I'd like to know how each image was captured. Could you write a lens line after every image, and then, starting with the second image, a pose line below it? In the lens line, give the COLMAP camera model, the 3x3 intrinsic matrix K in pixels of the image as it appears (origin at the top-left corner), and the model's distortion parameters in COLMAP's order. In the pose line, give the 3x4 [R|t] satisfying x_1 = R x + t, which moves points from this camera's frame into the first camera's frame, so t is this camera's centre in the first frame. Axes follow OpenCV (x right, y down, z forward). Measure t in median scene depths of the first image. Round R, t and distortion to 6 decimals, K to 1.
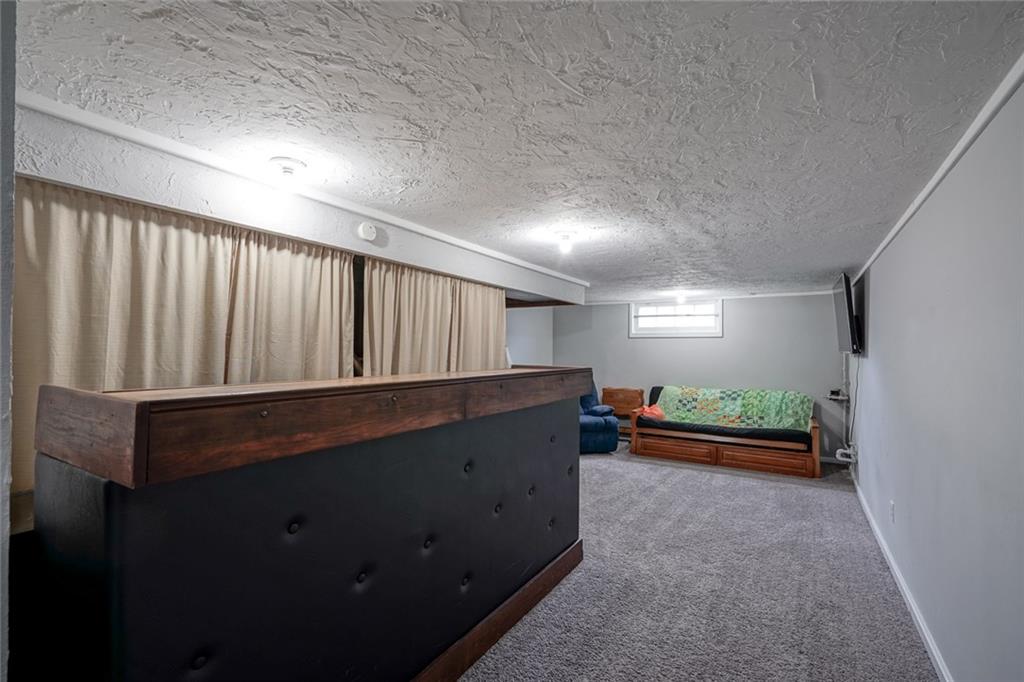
lens RADIAL K [[464.0, 0, 511.9], [0, 464.0, 341.3], [0, 0, 1]] dist [-0.004120, 0.002567]
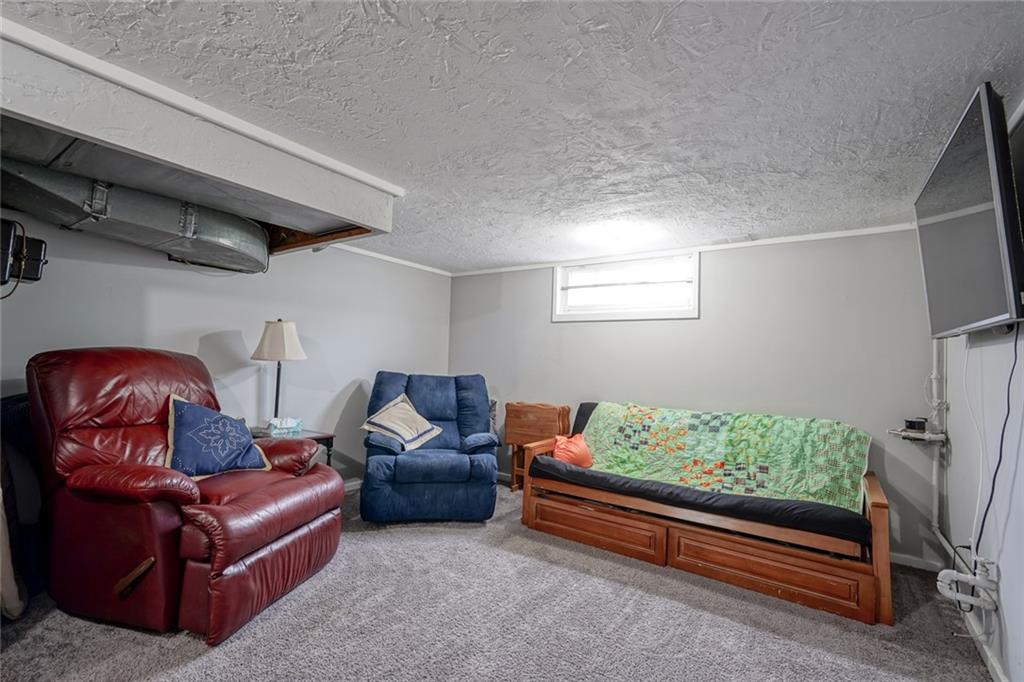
lens RADIAL K [[464.0, 0, 511.0], [0, 464.0, 341.6], [0, 0, 1]] dist [-0.004120, 0.002567]
pose [[0.998431, 0.021149, -0.051848, 0.275313], [-0.022521, 0.999408, -0.026014, 0.042203], [0.051267, 0.027141, 0.998316, 0.456648]]
